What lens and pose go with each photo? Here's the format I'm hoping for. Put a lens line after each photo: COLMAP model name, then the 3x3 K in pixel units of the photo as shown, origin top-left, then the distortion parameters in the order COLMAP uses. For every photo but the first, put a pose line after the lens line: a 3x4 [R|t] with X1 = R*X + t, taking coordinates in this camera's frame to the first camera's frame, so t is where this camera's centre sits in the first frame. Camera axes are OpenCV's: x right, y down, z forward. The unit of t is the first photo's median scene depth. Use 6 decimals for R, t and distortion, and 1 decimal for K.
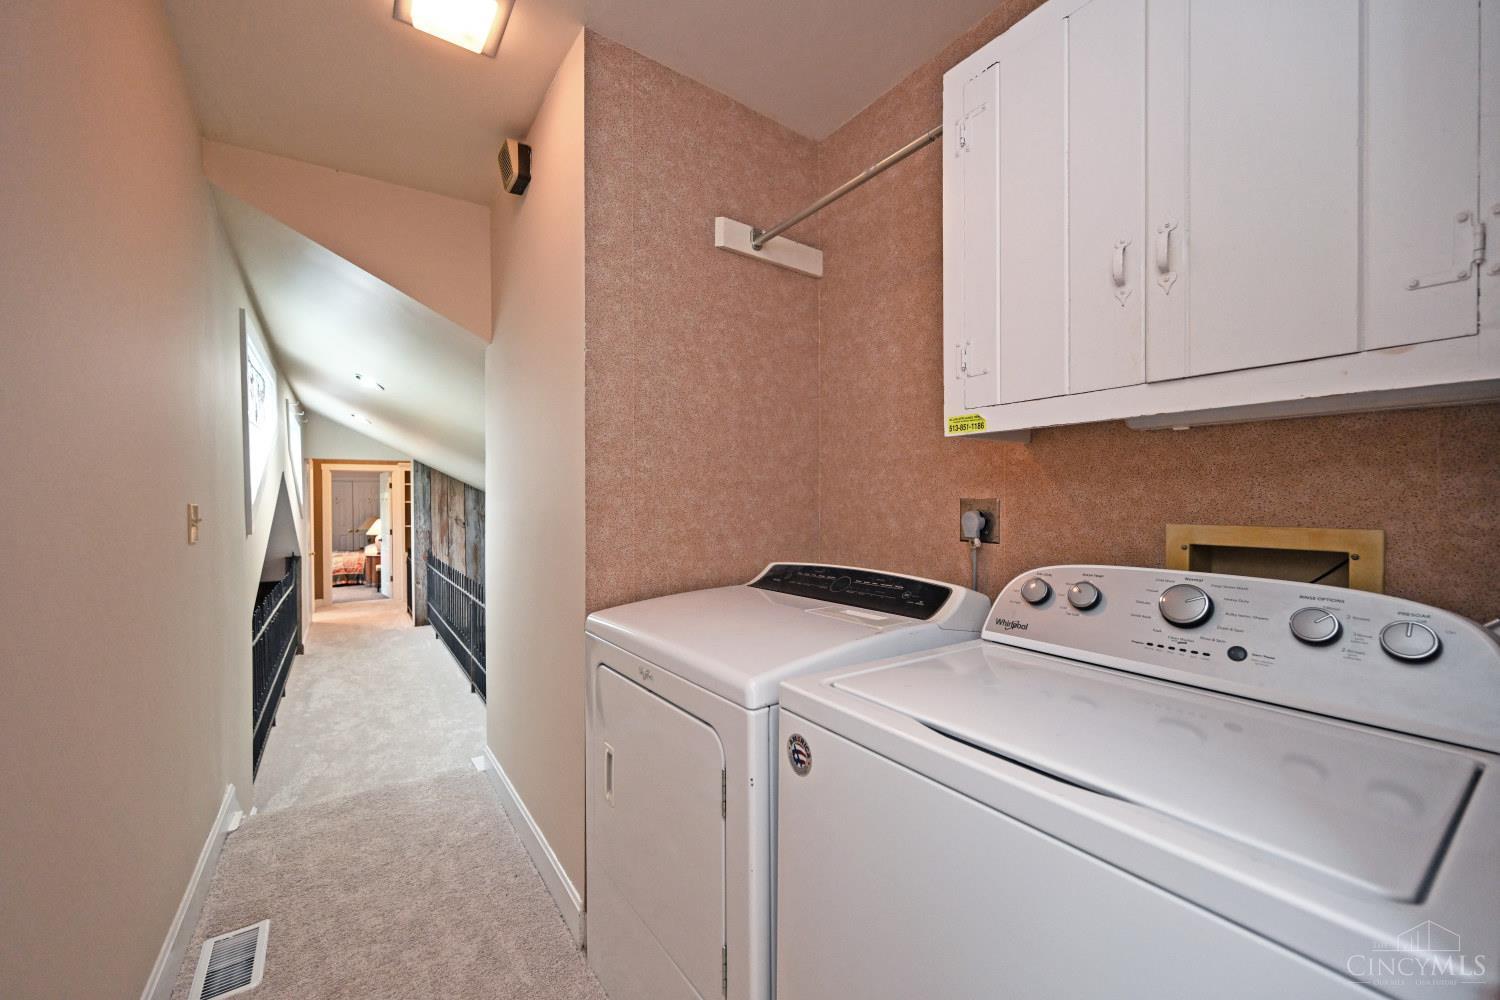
lens RADIAL K [[596.3, 0, 754.4], [0, 596.3, 504.7], [0, 0, 1]] dist [-0.012200, -0.000249]
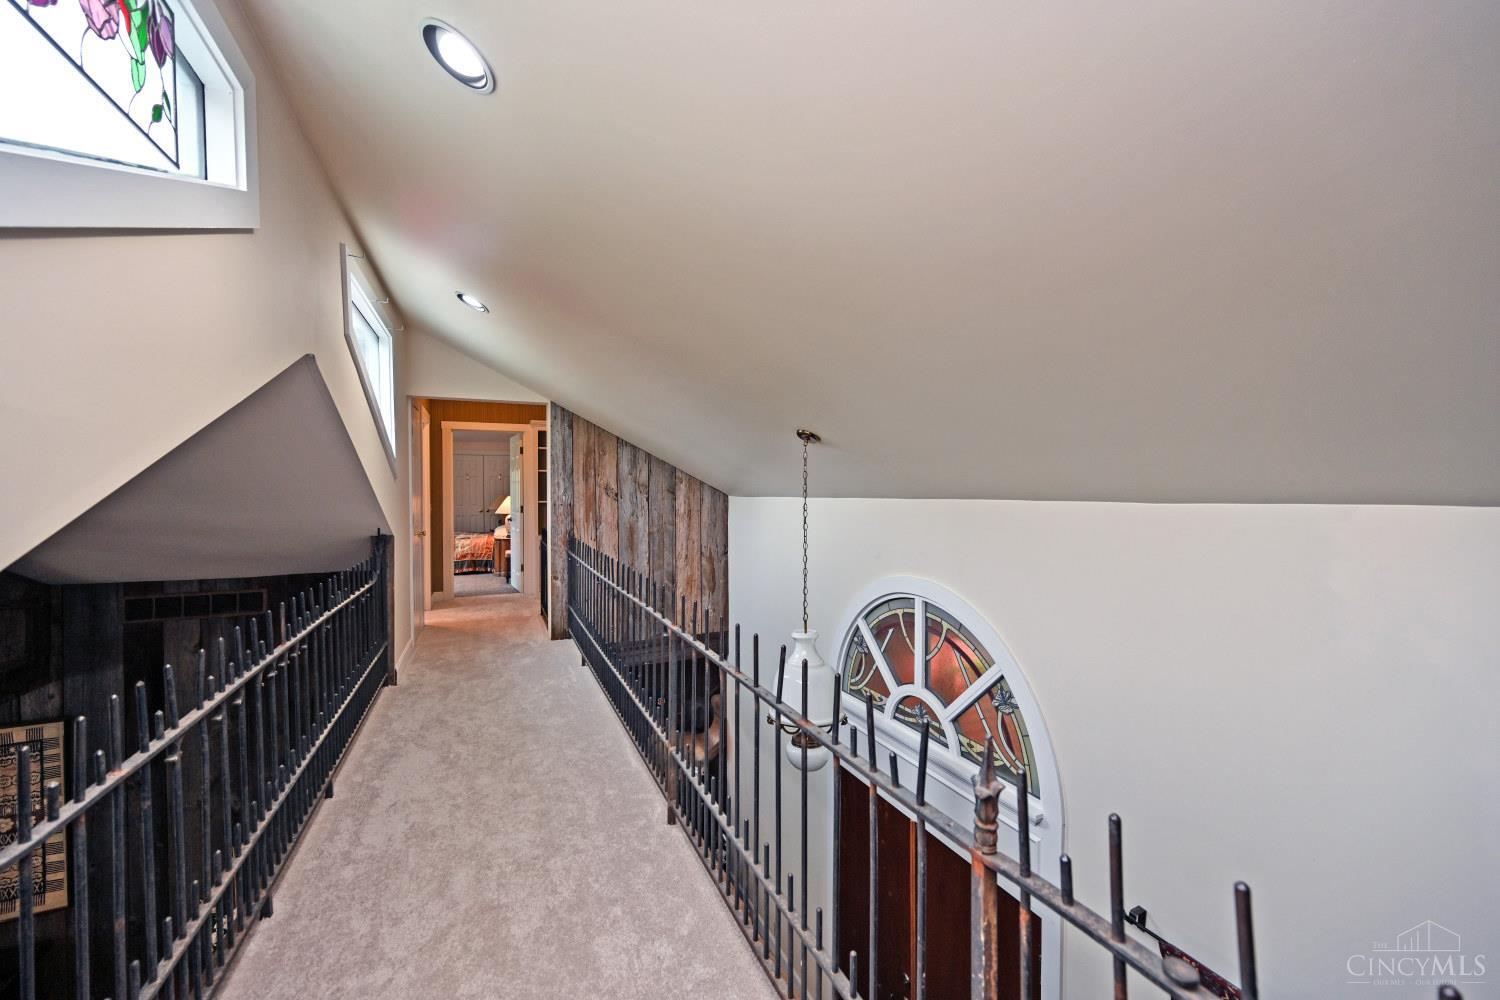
lens RADIAL K [[596.3, 0, 748.6], [0, 596.3, 502.0], [0, 0, 1]] dist [-0.012200, -0.000249]
pose [[0.982066, 0.010162, -0.188265, -0.204393], [-0.008379, 0.999912, 0.010262, 0.032113], [0.188353, -0.008500, 0.982065, 0.341768]]
